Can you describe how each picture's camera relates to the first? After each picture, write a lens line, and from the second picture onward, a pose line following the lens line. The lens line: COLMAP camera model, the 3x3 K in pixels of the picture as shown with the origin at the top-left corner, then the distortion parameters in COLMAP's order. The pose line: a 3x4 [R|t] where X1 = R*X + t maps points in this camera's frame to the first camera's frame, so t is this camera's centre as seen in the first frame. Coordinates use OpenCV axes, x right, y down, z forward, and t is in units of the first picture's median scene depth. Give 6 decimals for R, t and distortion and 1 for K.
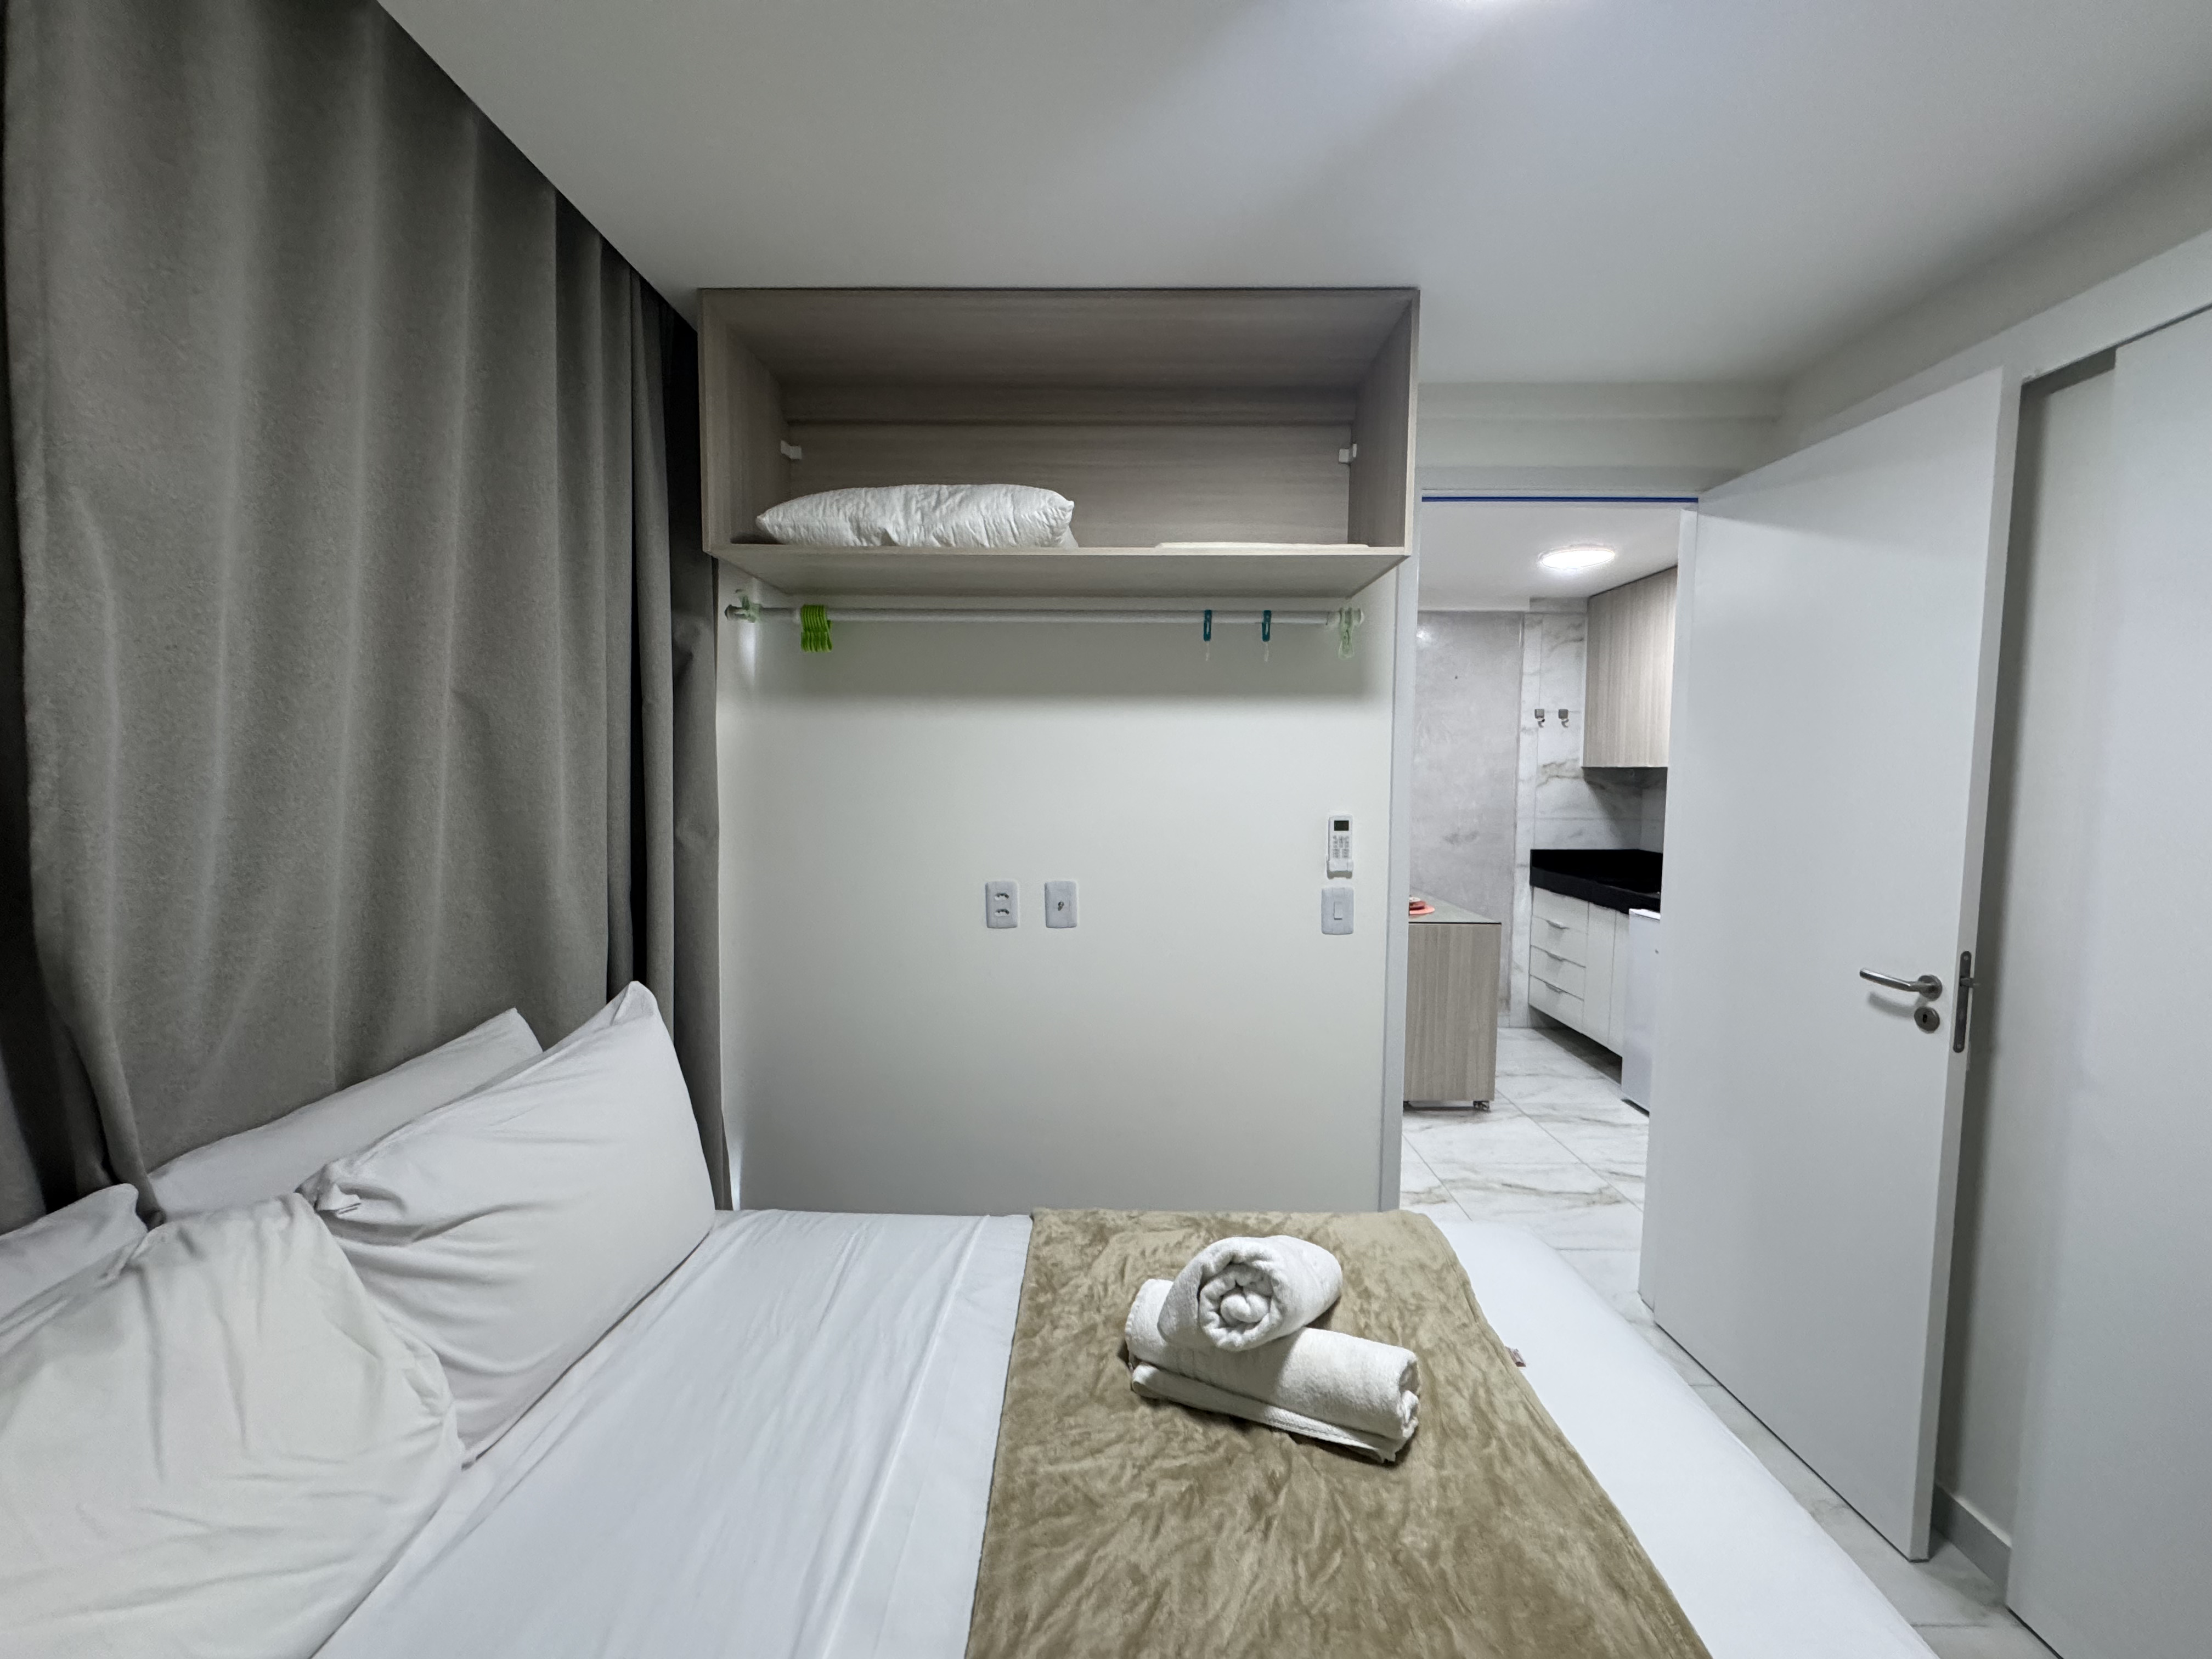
lens RADIAL K [[881.9, 0, 1106.0], [0, 881.9, 829.5], [0, 0, 1]] dist [0.000161, -0.000099]
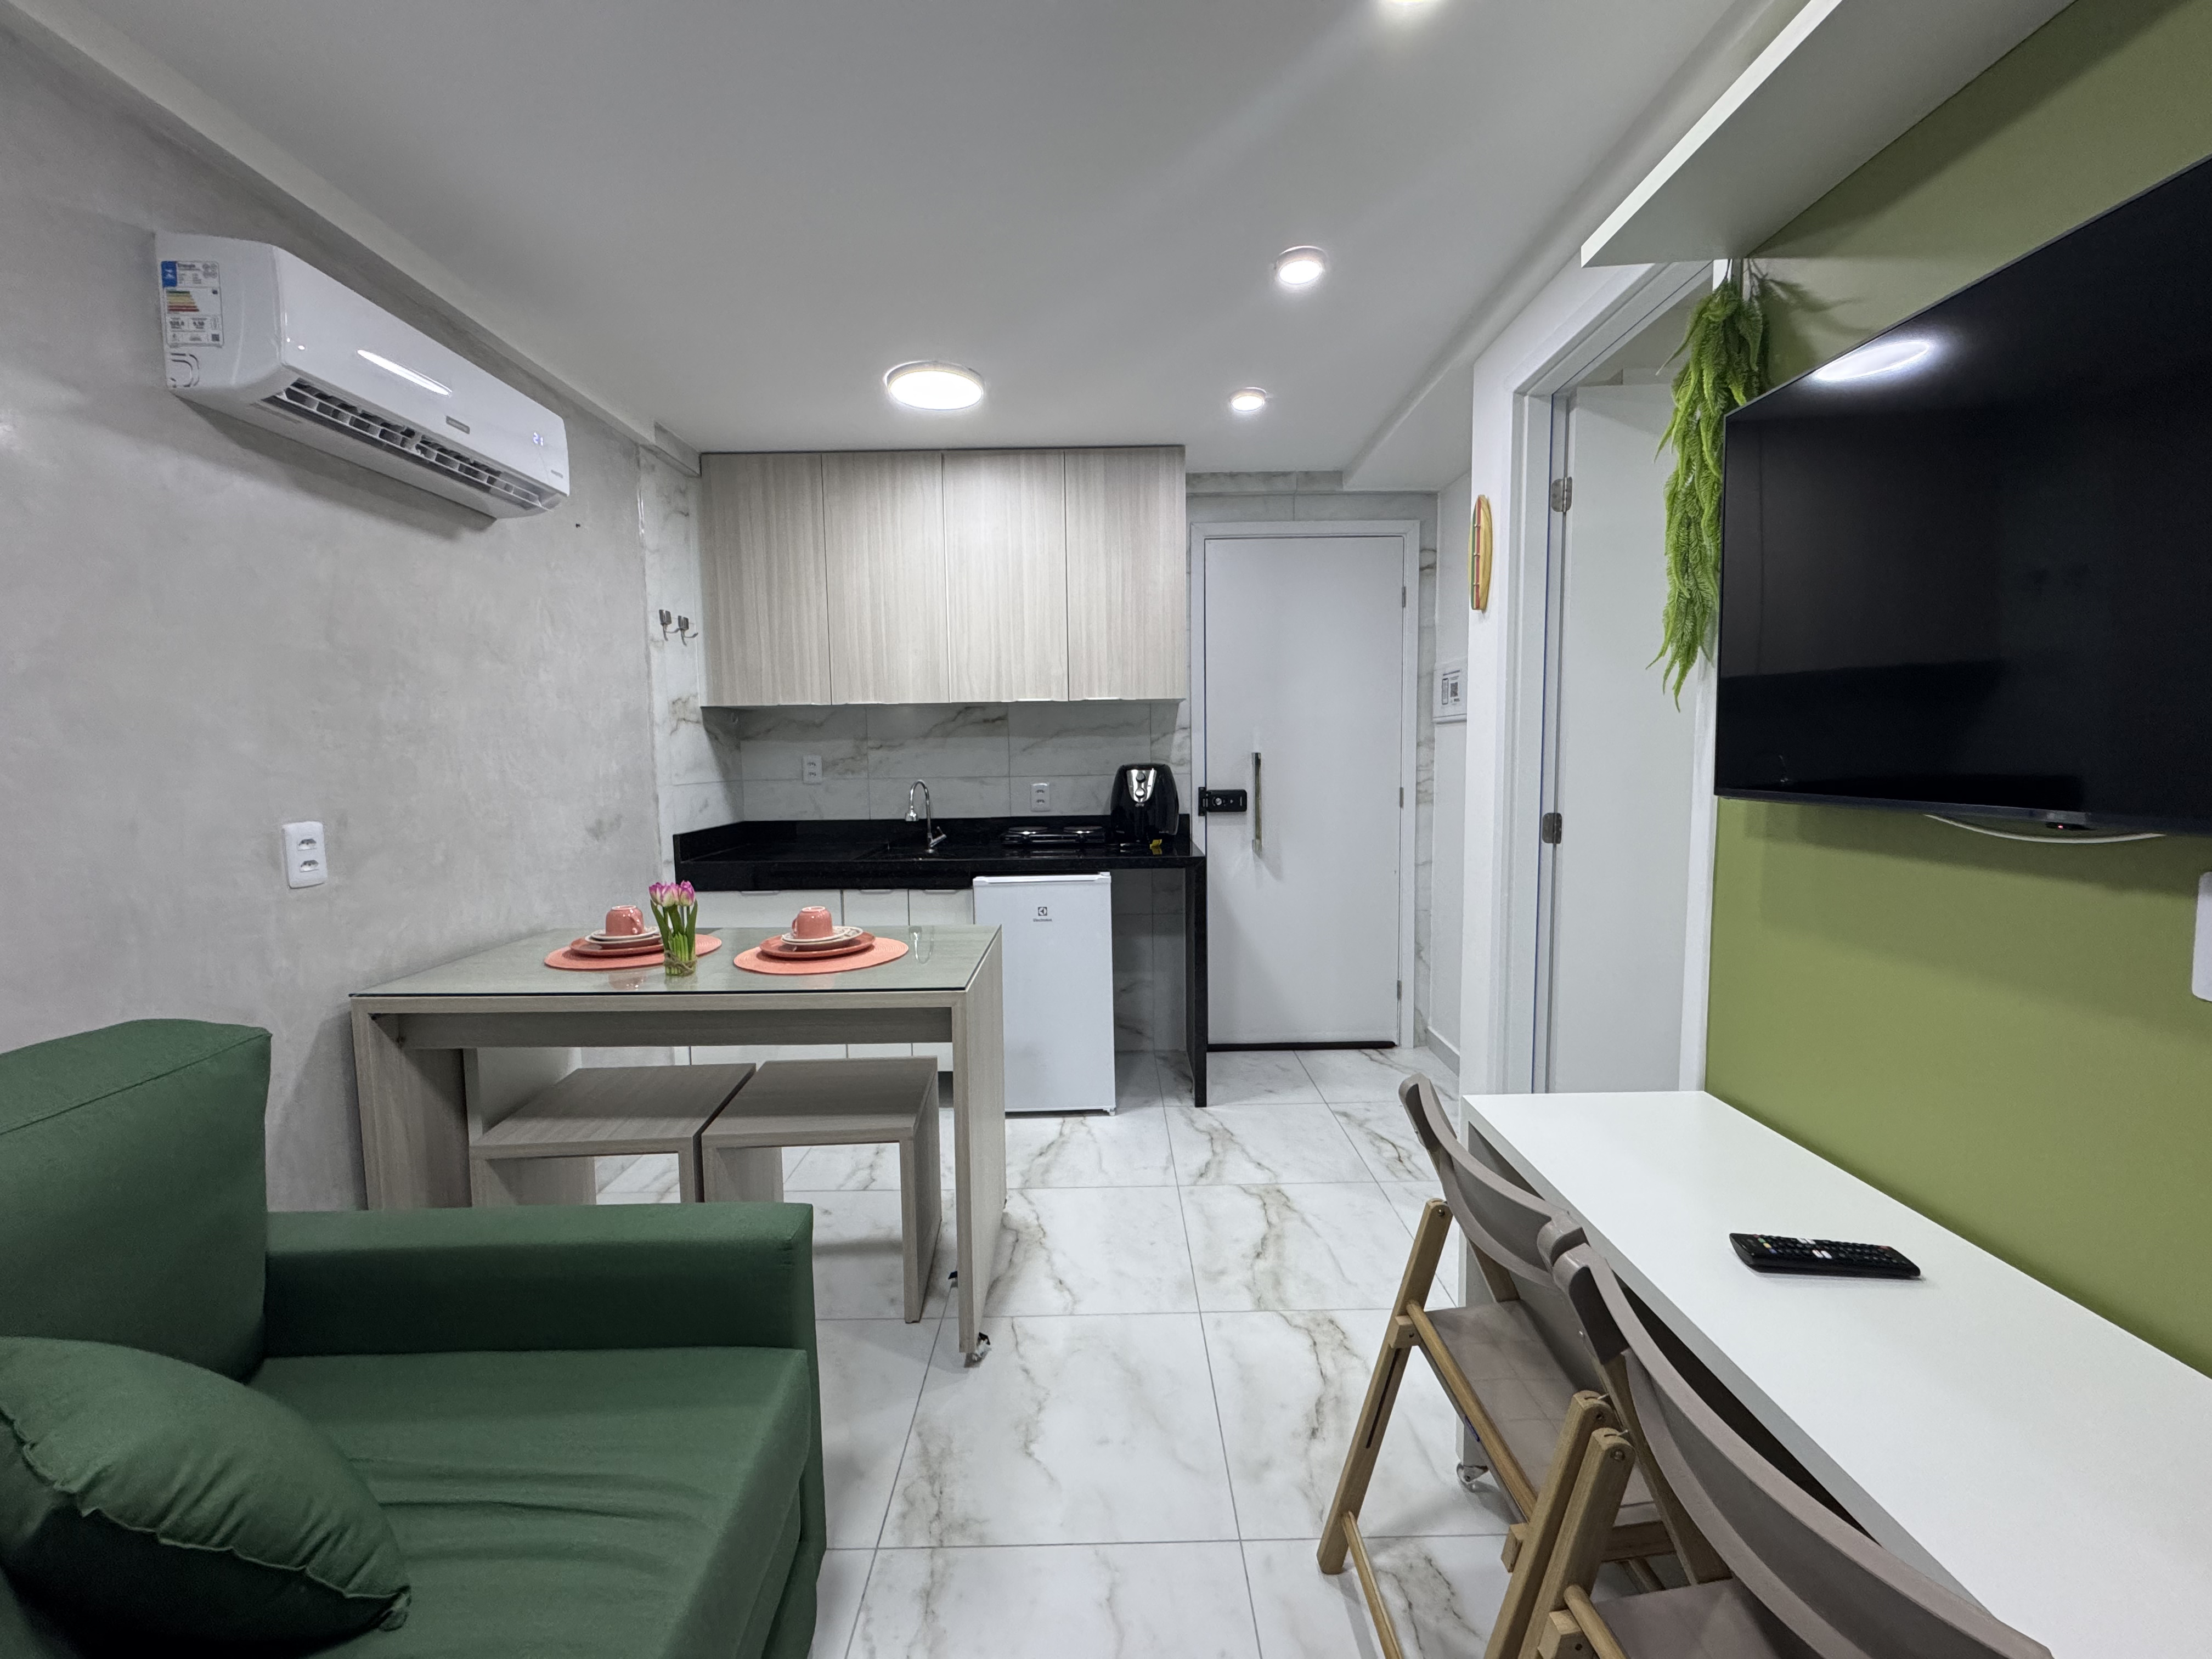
lens RADIAL K [[881.9, 0, 1106.0], [0, 881.9, 829.5], [0, 0, 1]] dist [0.000161, -0.000099]
pose [[-0.010759, -0.092676, 0.995638, -0.148653], [0.087507, 0.991789, 0.093263, -0.013415], [-0.996106, 0.088128, -0.002561, 0.704985]]
